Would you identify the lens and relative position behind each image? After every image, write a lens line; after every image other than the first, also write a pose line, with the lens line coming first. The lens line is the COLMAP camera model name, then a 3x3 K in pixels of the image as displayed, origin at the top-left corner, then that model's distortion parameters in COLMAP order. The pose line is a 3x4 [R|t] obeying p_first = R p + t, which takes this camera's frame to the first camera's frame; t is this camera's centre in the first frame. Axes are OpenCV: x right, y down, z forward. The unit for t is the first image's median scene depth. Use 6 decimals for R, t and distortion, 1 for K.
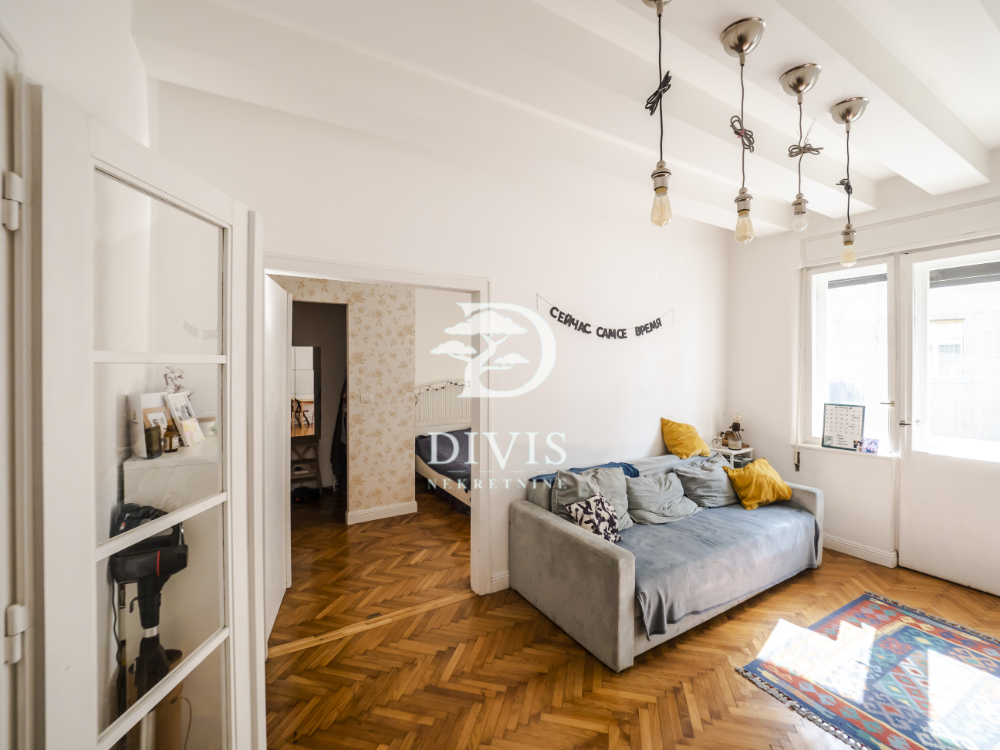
lens RADIAL K [[414.4, 0, 494.8], [0, 414.4, 361.4], [0, 0, 1]] dist [0.001250, -0.000004]
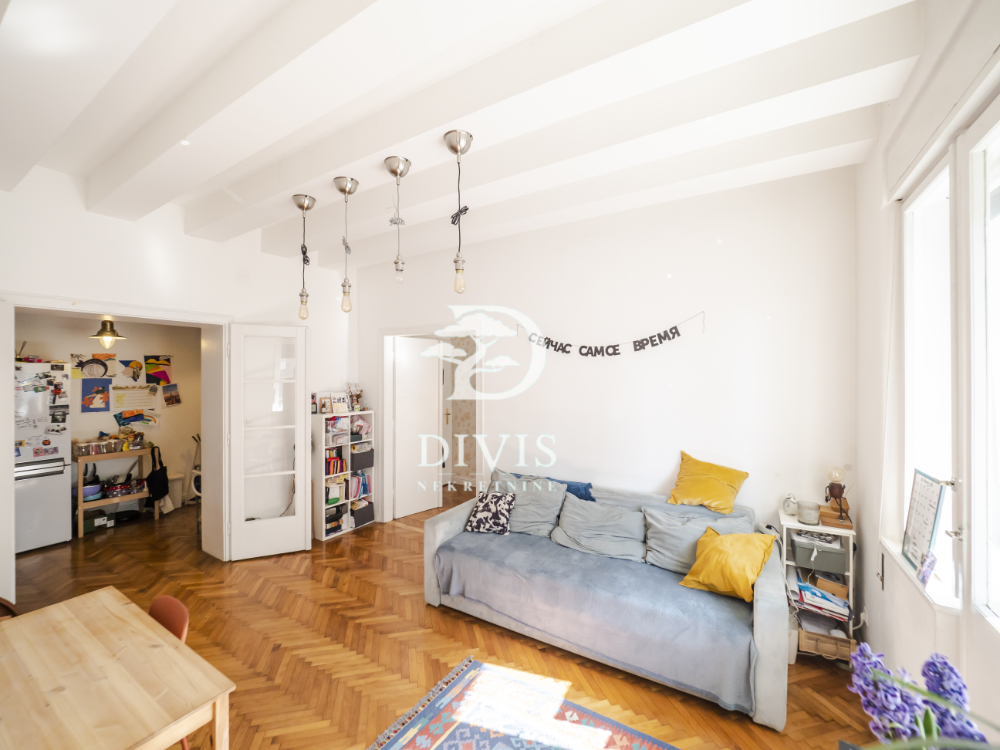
lens RADIAL K [[414.4, 0, 494.8], [0, 414.4, 361.4], [0, 0, 1]] dist [0.001250, -0.000004]
pose [[0.465376, -0.026485, -0.884716, 1.074860], [0.015188, 0.999644, -0.021937, -0.026662], [0.884983, -0.003229, 0.465613, 0.347952]]
